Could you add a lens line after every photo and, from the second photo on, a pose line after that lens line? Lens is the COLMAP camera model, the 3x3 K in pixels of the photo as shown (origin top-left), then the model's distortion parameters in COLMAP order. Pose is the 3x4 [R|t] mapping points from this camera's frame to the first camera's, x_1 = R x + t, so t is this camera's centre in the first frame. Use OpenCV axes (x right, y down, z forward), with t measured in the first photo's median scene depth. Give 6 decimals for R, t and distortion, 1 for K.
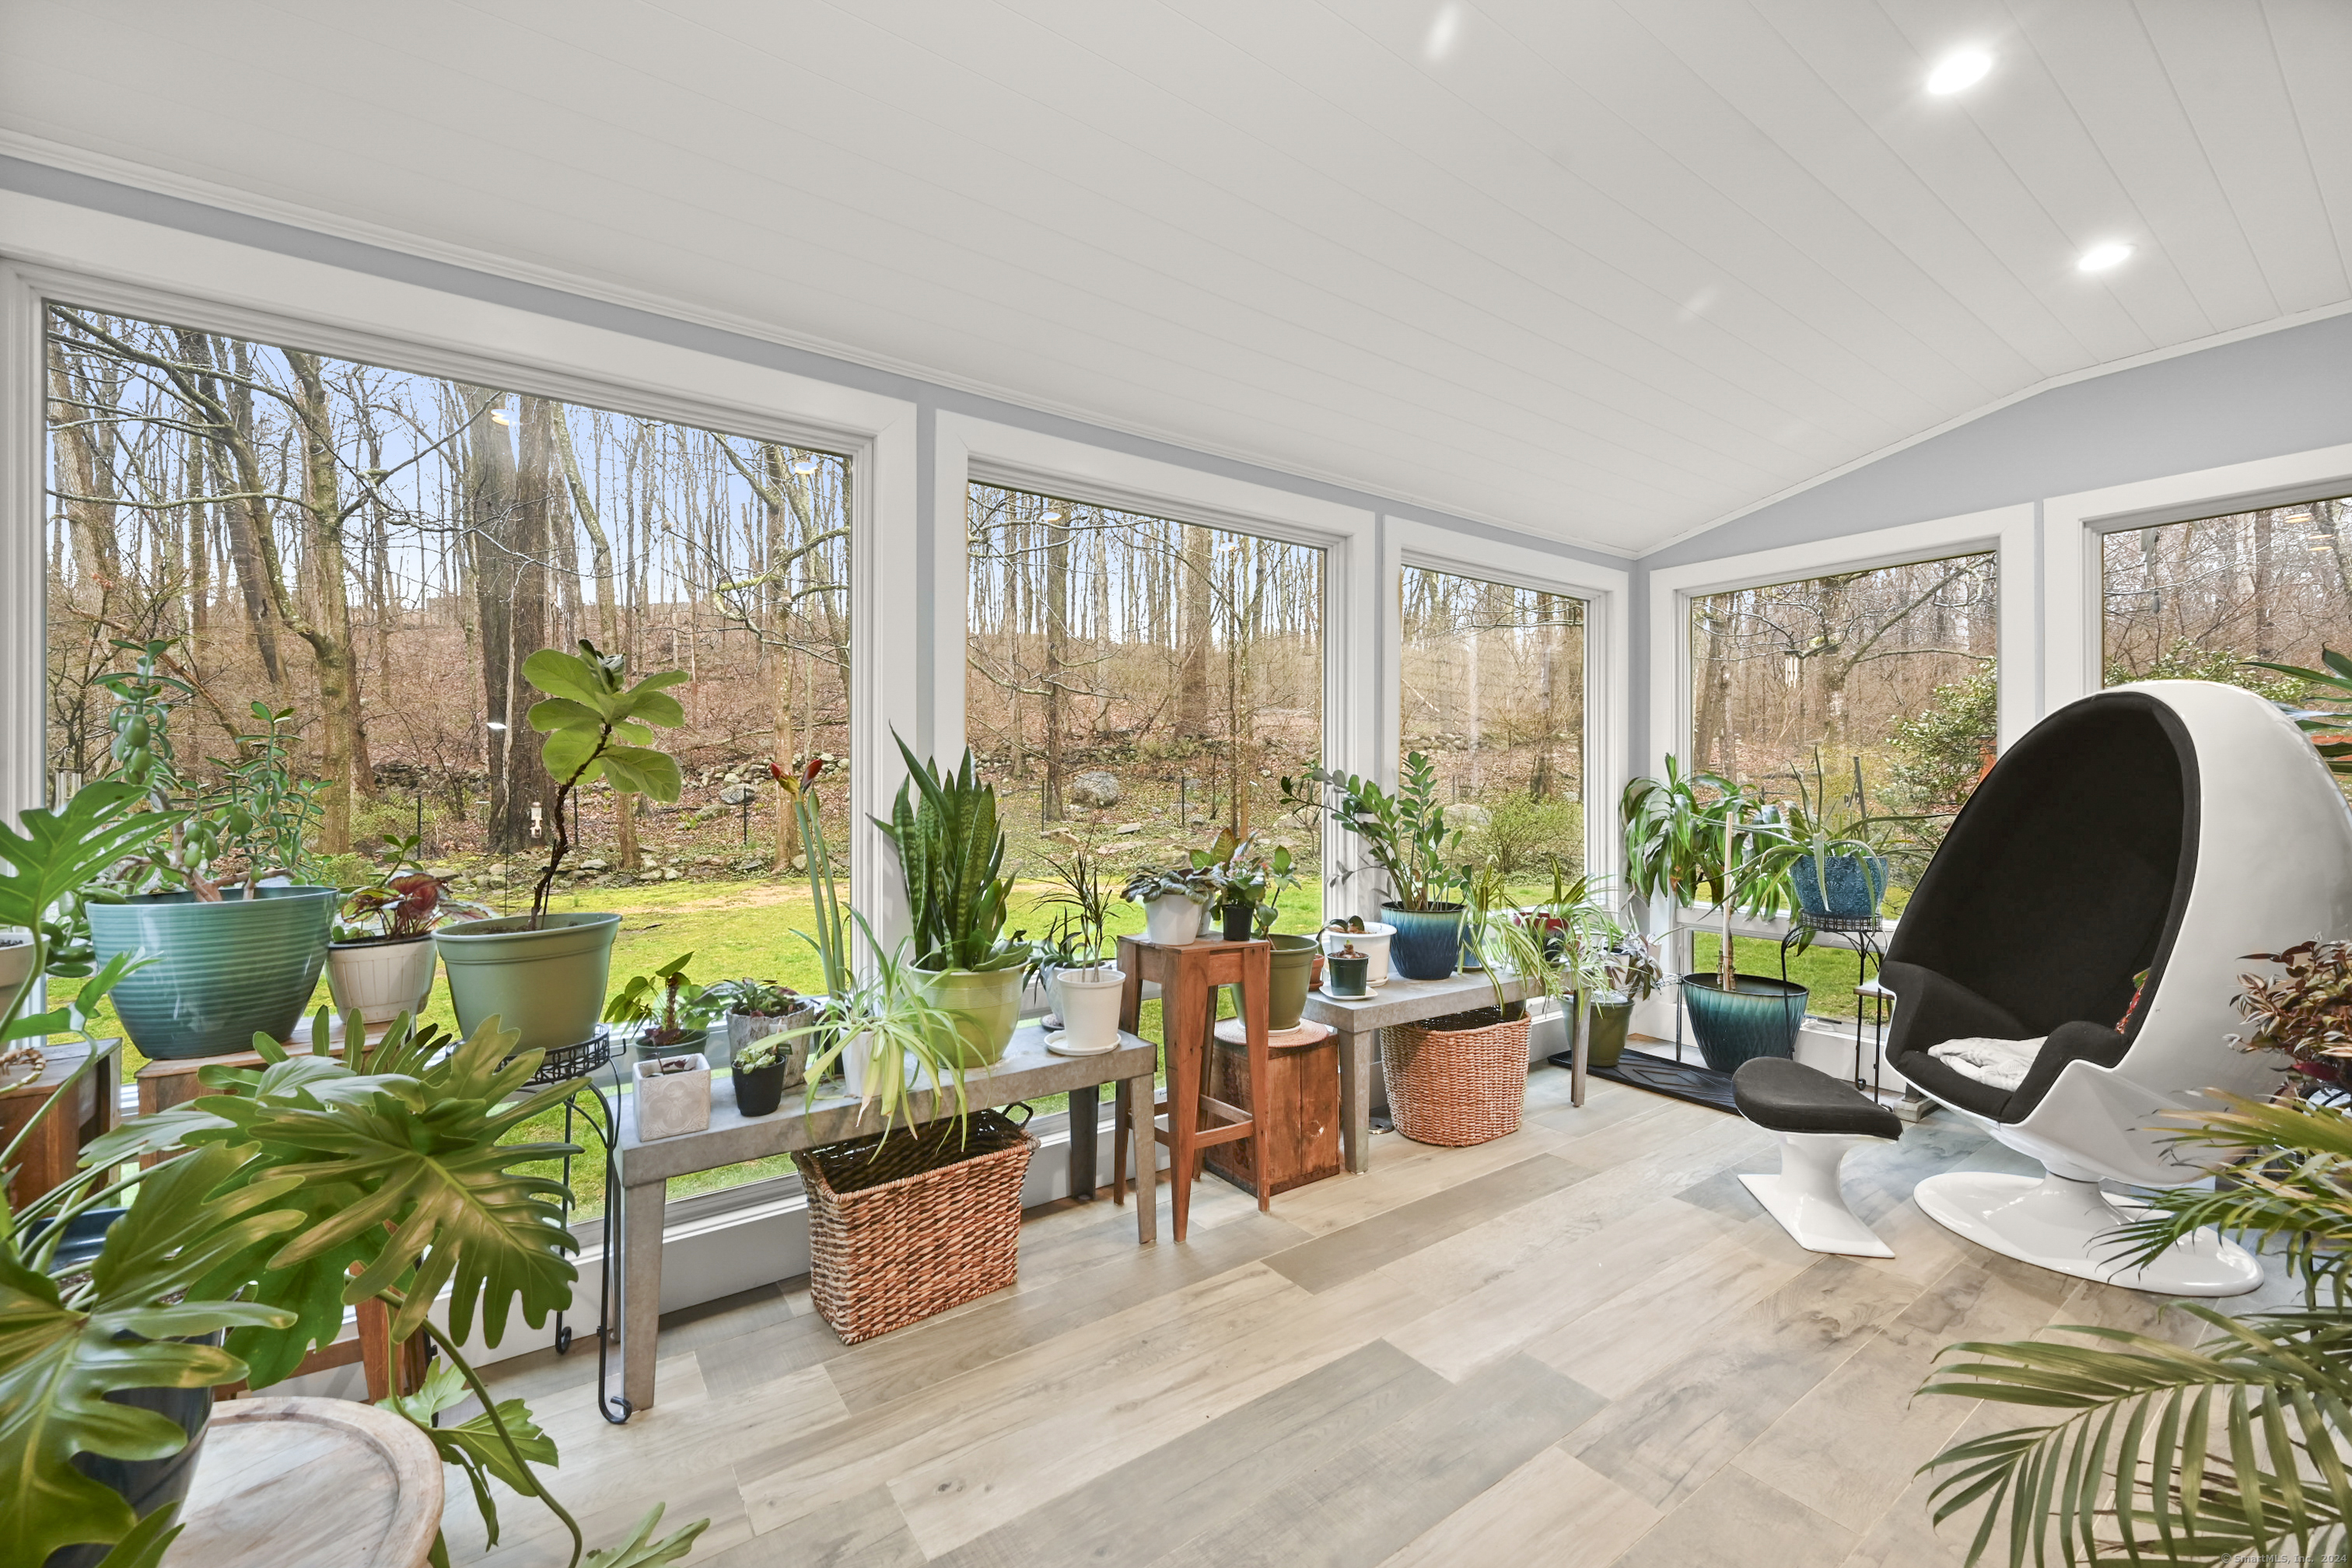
lens RADIAL K [[950.0, 0, 1179.5], [0, 950.0, 785.8], [0, 0, 1]] dist [-0.000460, 0.000258]
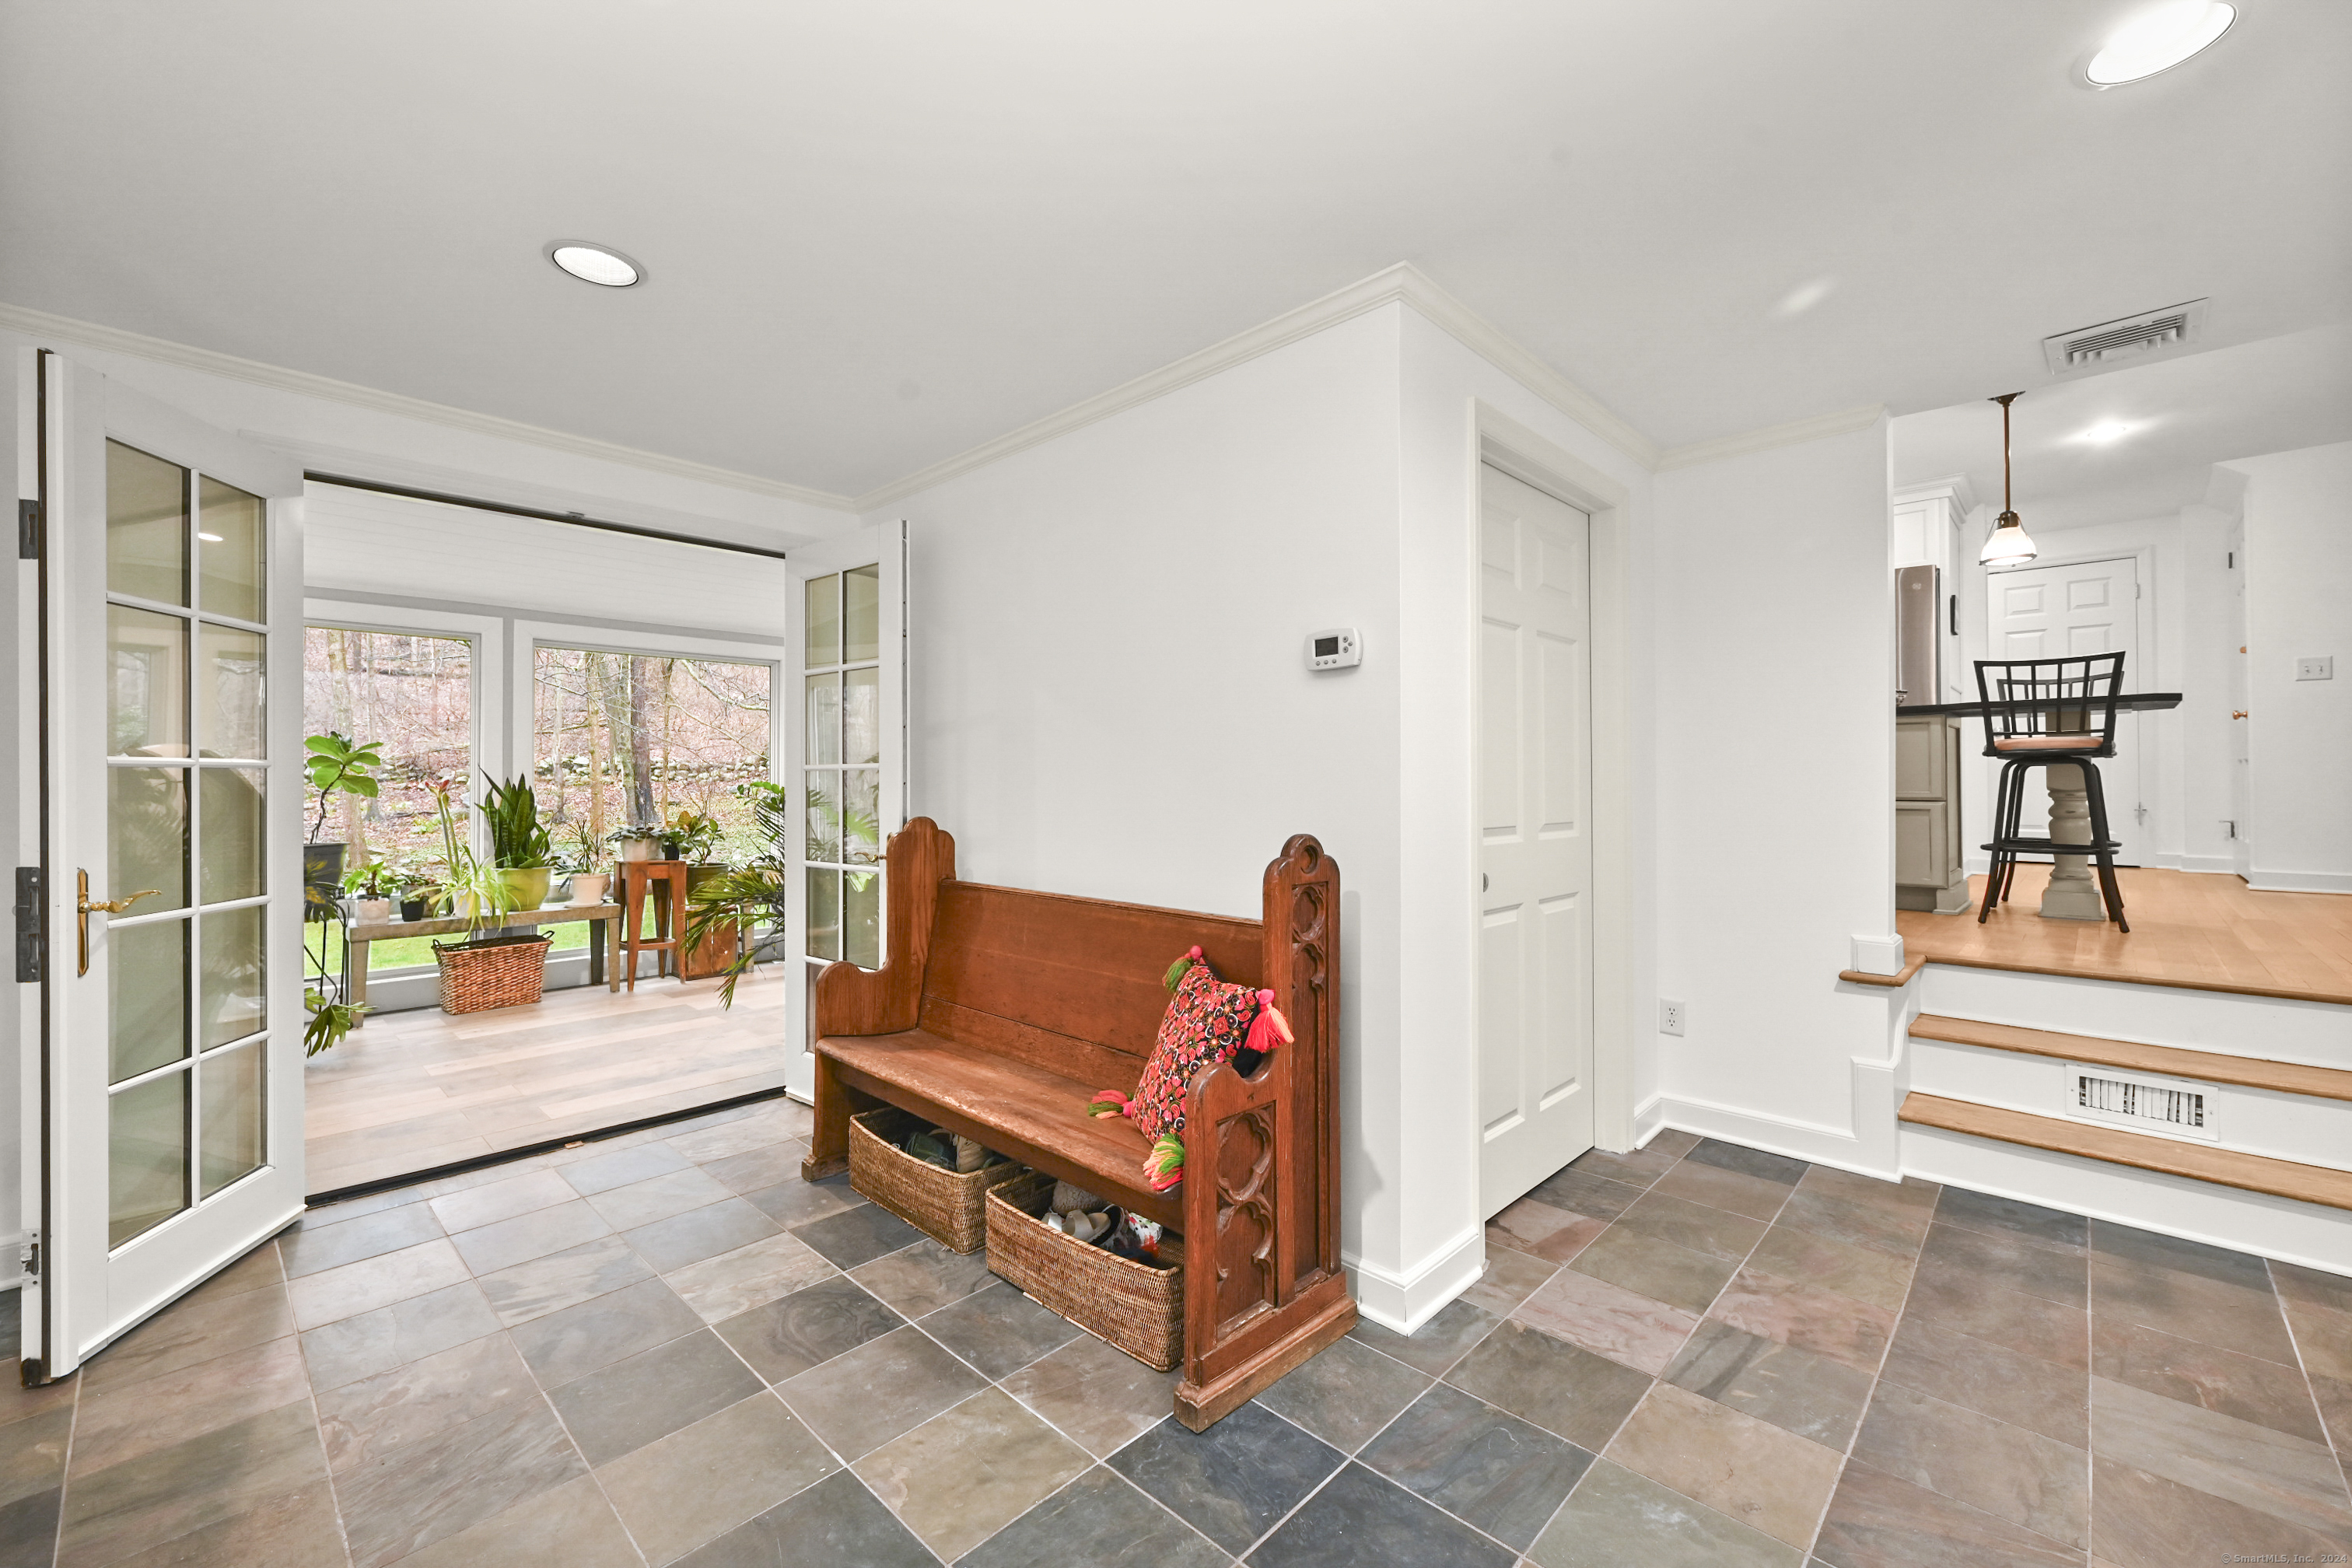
lens RADIAL K [[950.0, 0, 1170.8], [0, 950.0, 779.1], [0, 0, 1]] dist [-0.000460, 0.000258]
pose [[0.983402, -0.001518, 0.181433, 0.956122], [0.003183, 0.999955, -0.008885, -0.001596], [-0.181411, 0.009315, 0.983363, -1.633999]]
